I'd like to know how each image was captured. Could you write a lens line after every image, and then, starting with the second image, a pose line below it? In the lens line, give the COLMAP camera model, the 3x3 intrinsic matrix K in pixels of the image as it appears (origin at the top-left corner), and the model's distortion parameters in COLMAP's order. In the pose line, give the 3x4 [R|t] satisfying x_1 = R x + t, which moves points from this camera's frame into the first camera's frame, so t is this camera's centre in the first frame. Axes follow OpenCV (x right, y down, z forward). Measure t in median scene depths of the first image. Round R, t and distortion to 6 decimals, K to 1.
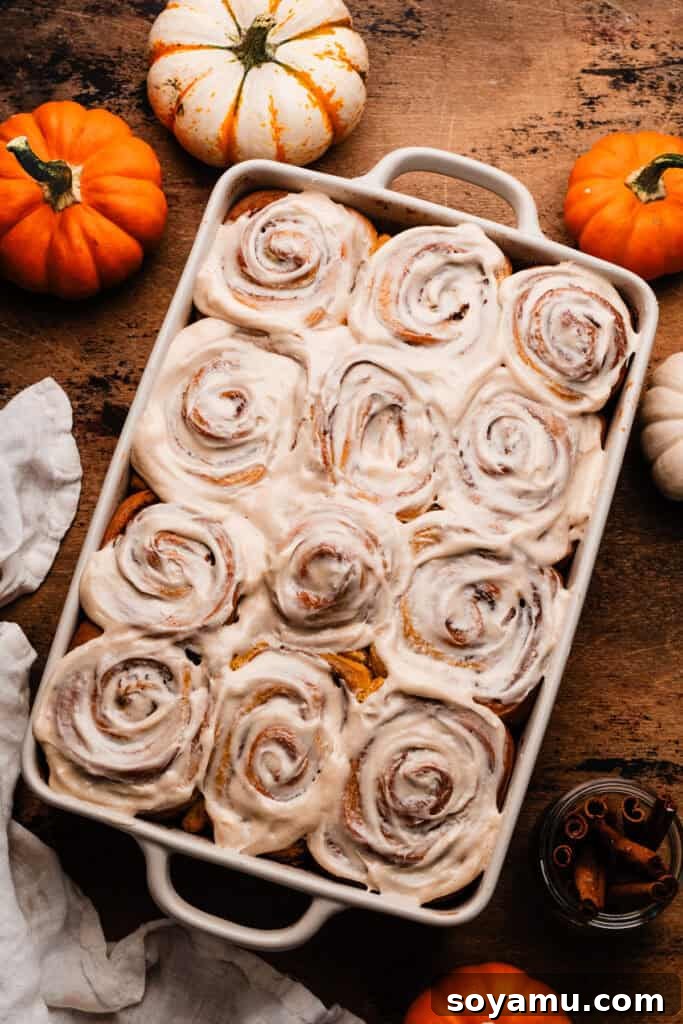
lens RADIAL K [[2336.8, 0, 340.8], [0, 2336.8, 512.9], [0, 0, 1]] dist [-0.044181, 0.000000]
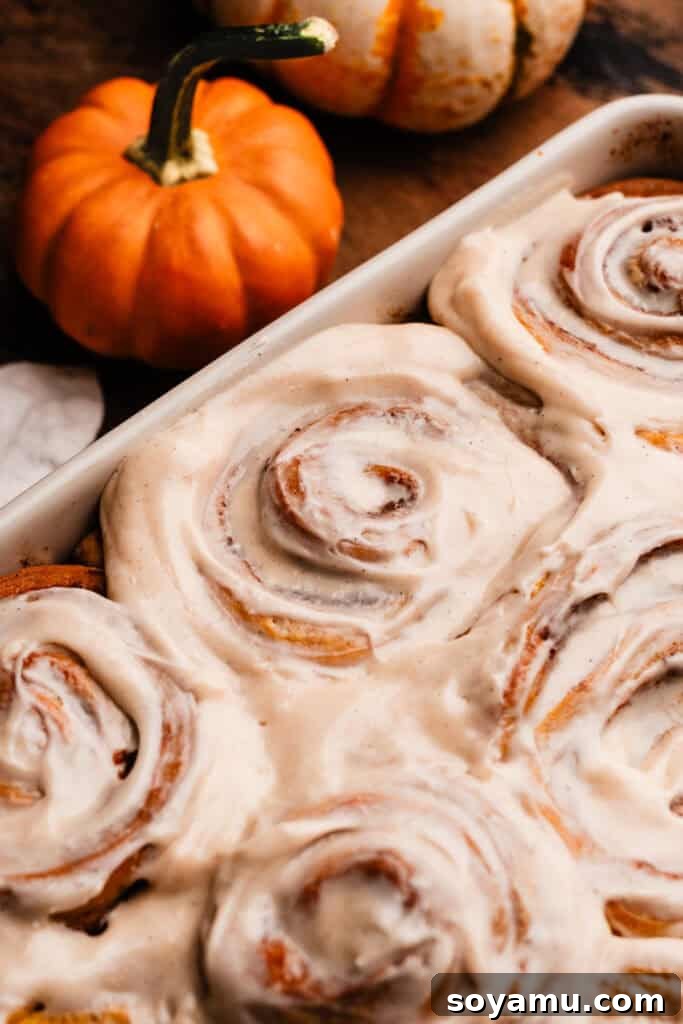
lens RADIAL K [[2336.8, 0, 344.9], [0, 2336.8, 510.9], [0, 0, 1]] dist [-0.044181, 0.000000]
pose [[0.859635, 0.445924, -0.249360, 0.052554], [-0.502334, 0.826748, -0.253276, 0.064257], [0.093216, 0.342987, 0.934704, 0.622745]]
